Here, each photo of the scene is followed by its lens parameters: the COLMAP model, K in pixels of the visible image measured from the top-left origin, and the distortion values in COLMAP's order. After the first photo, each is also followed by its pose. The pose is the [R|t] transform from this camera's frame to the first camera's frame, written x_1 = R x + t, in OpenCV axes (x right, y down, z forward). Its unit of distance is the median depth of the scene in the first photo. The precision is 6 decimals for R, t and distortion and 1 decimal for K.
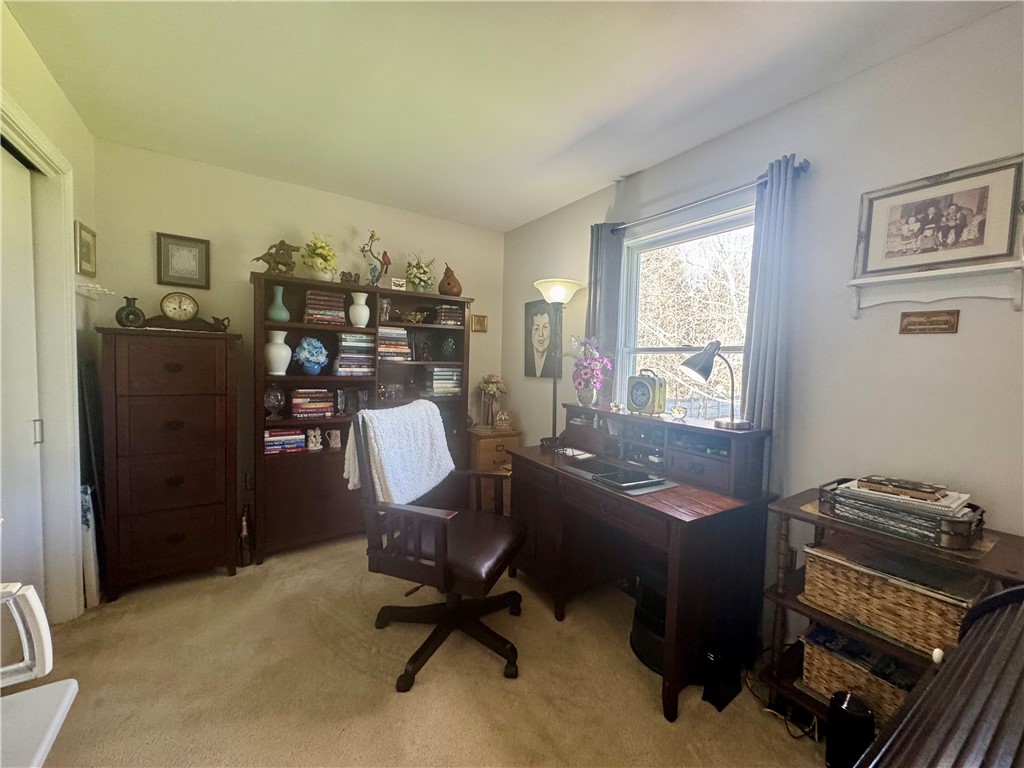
lens RADIAL K [[406.6, 0, 510.3], [0, 406.6, 381.8], [0, 0, 1]] dist [-0.006856, 0.000687]
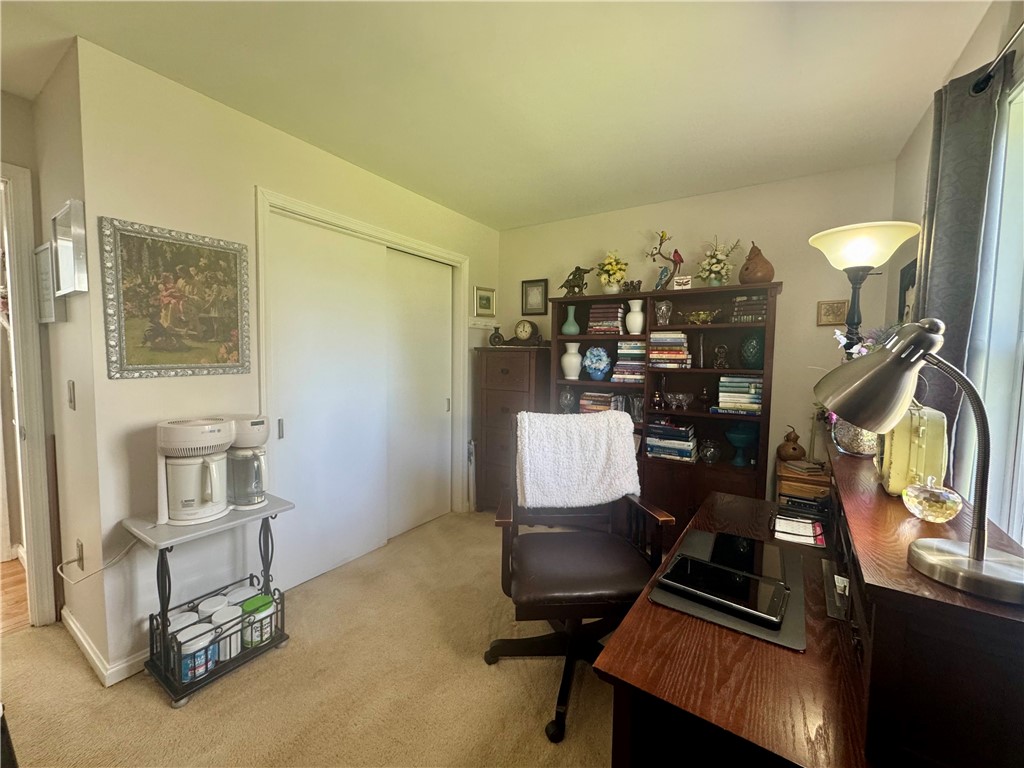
lens RADIAL K [[406.6, 0, 515.1], [0, 406.6, 384.2], [0, 0, 1]] dist [-0.006856, 0.000687]
pose [[0.402919, 0.041584, -0.914290, 0.436715], [-0.049846, 0.998482, 0.023446, -0.020975], [0.913877, 0.036126, 0.404380, 0.334972]]
